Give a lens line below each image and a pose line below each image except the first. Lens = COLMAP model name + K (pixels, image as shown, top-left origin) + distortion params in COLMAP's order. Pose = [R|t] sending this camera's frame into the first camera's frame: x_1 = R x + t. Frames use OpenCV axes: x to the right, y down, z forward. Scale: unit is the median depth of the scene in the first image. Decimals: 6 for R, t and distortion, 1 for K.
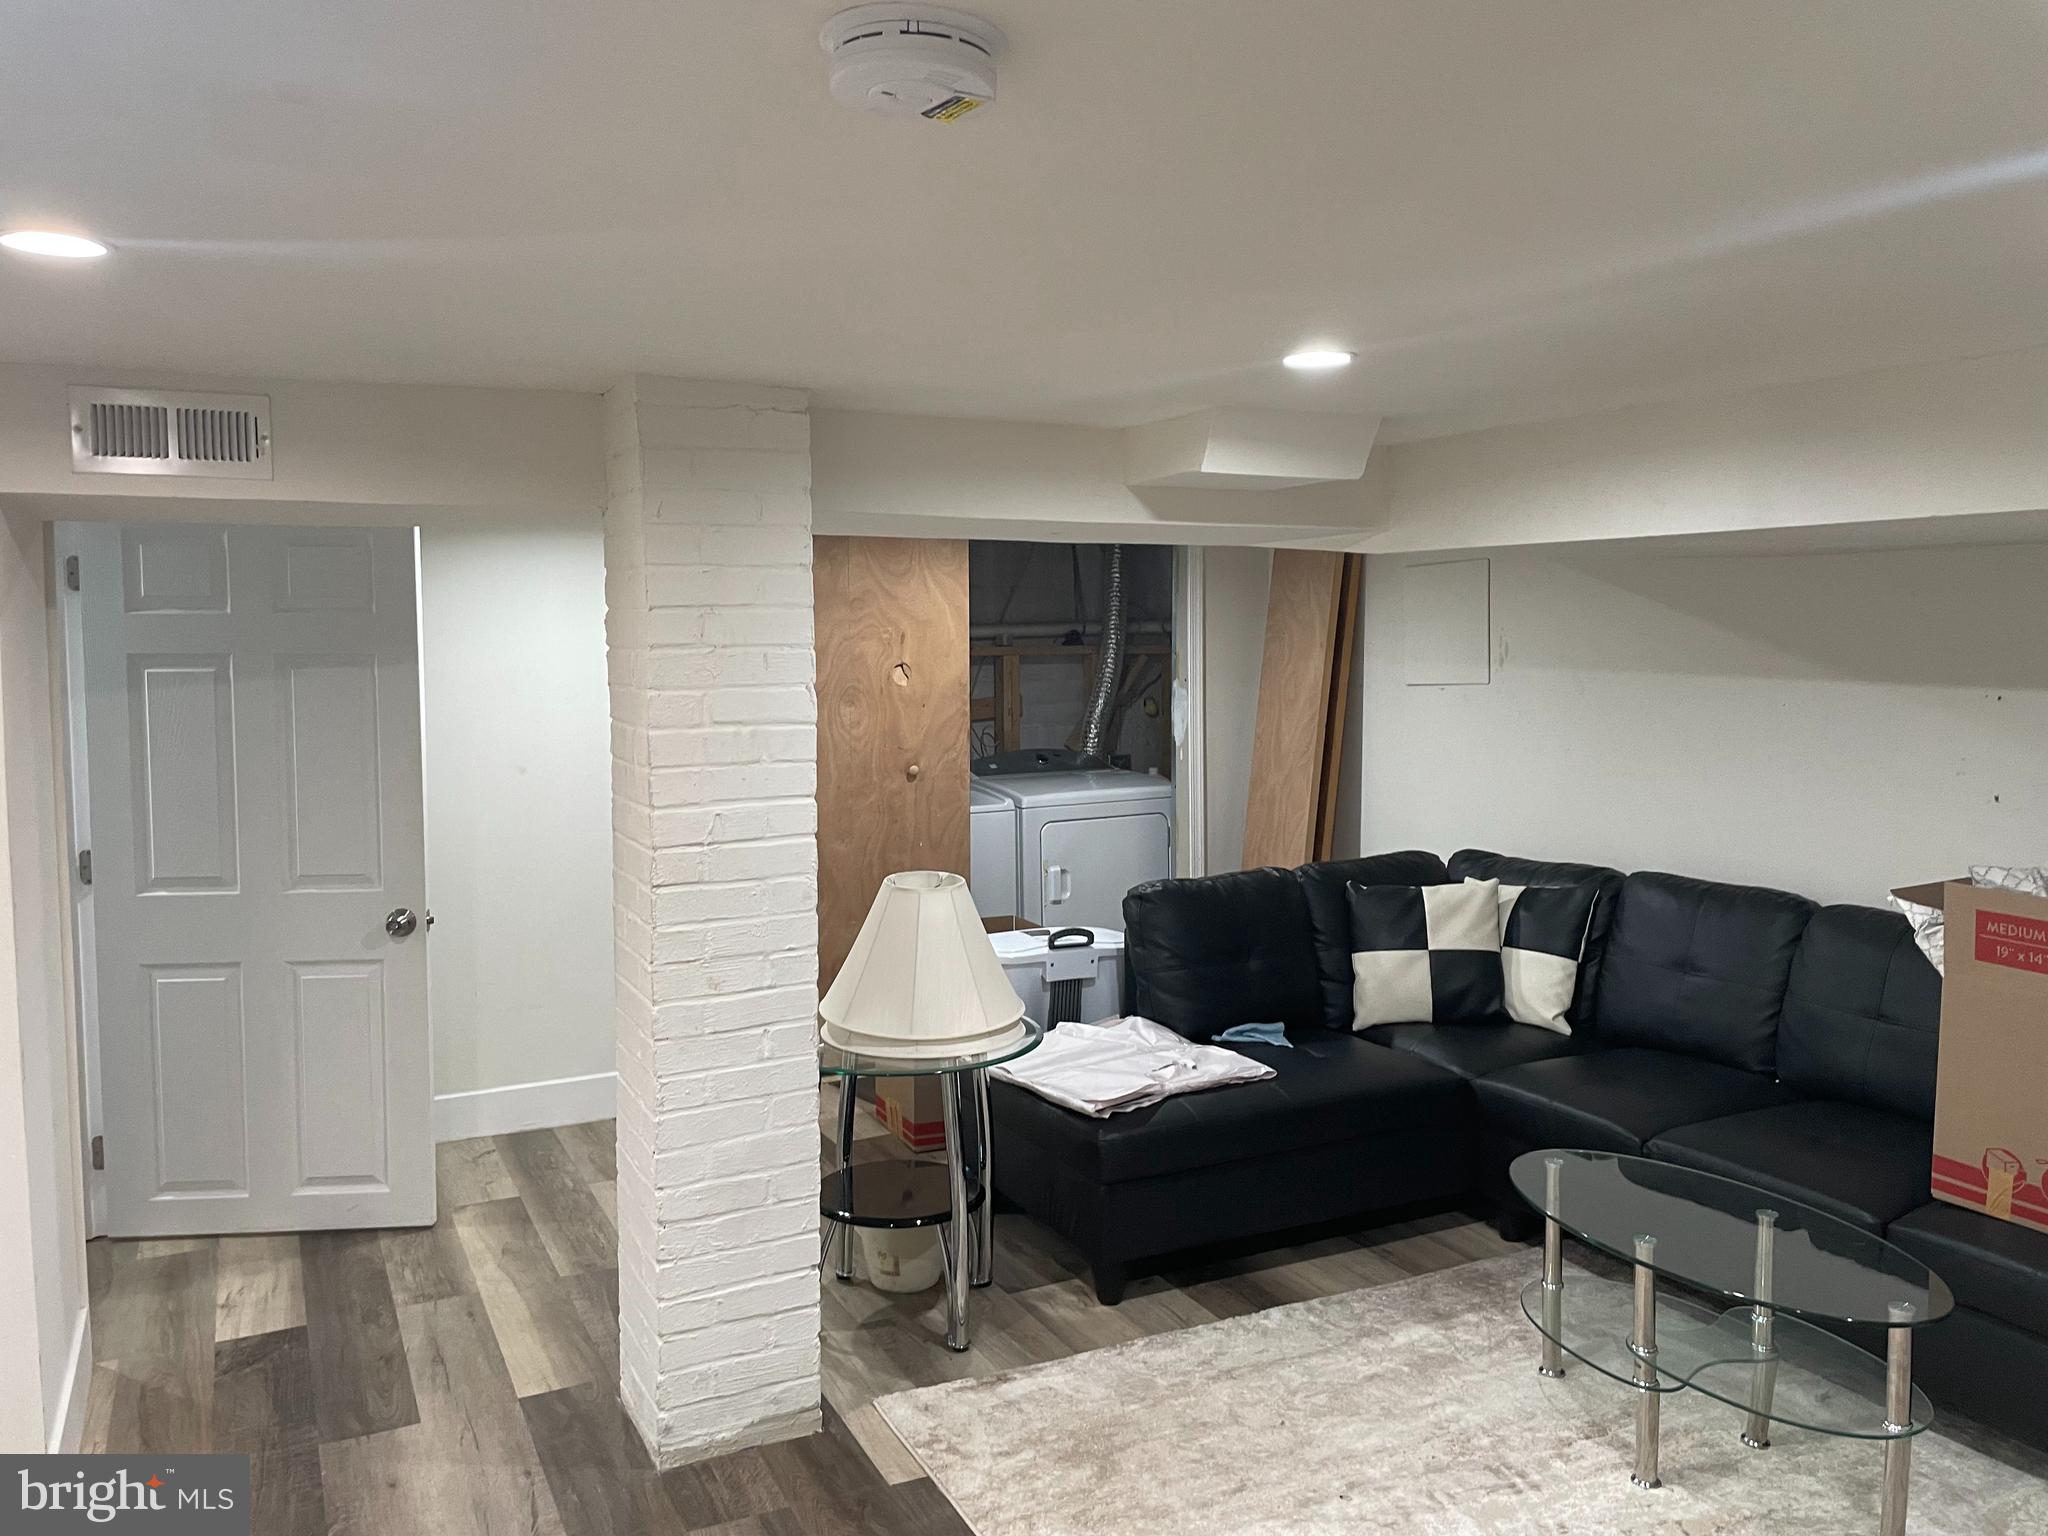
lens RADIAL K [[1541.4, 0, 1031.9], [0, 1541.4, 747.2], [0, 0, 1]] dist [0.044320, -0.035156]
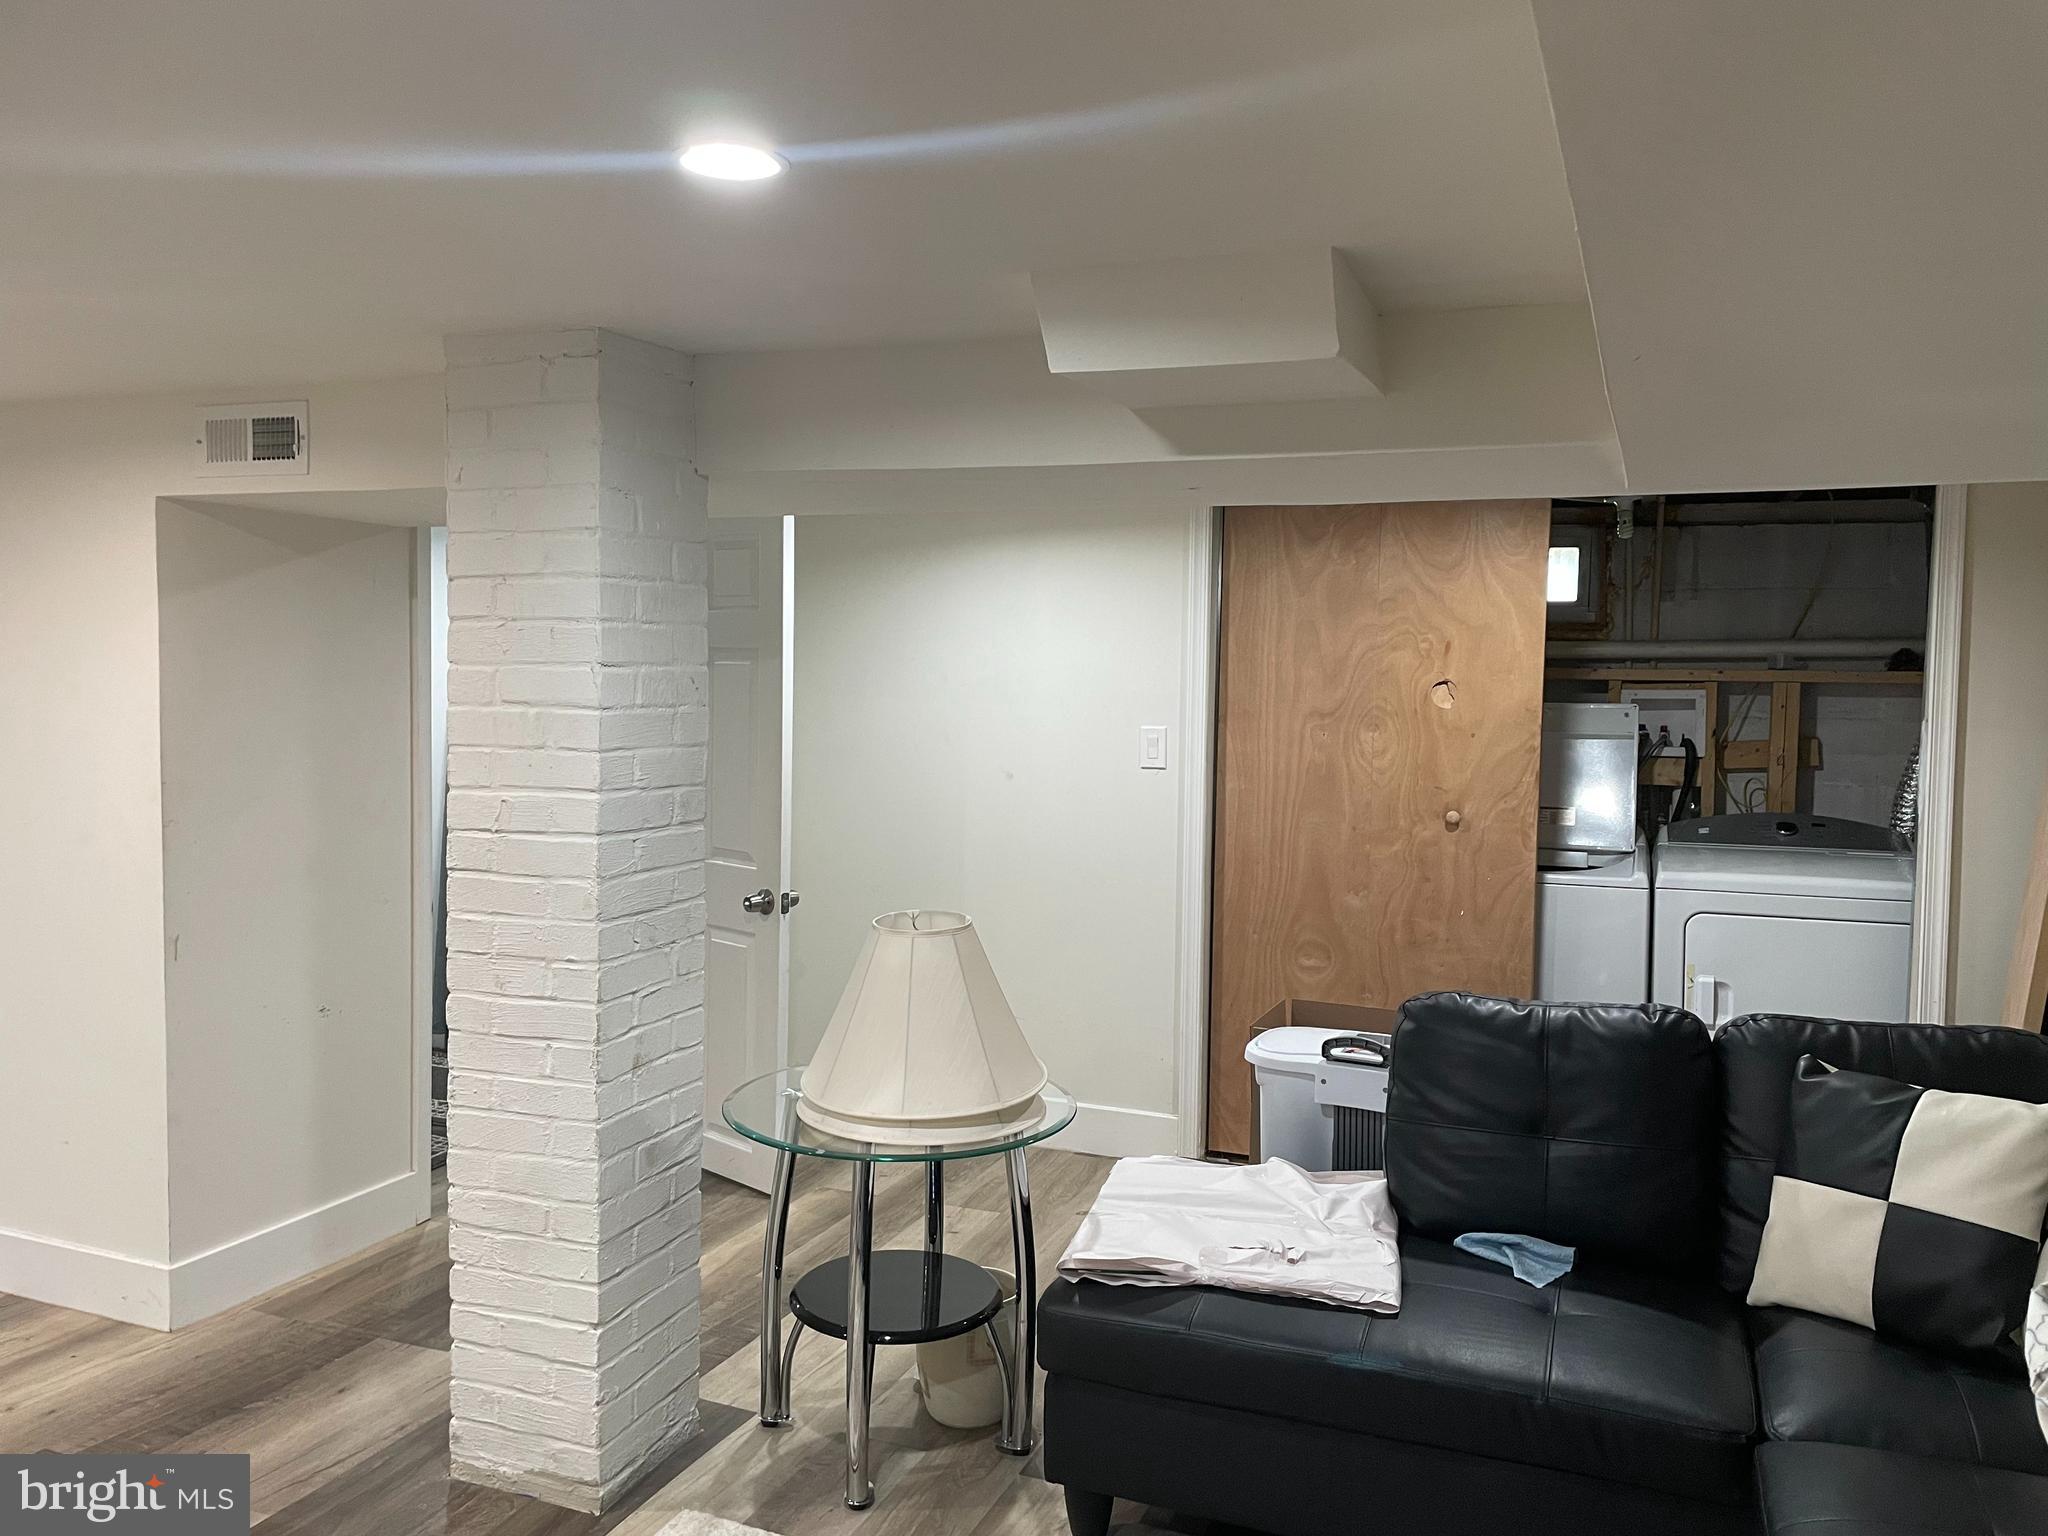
lens RADIAL K [[1541.4, 0, 1024.4], [0, 1541.4, 767.4], [0, 0, 1]] dist [0.044320, -0.035156]
pose [[0.674653, 0.065727, -0.735203, 0.447057], [-0.075481, 0.996949, 0.019863, -0.011982], [0.734265, 0.042093, 0.677556, 0.387716]]
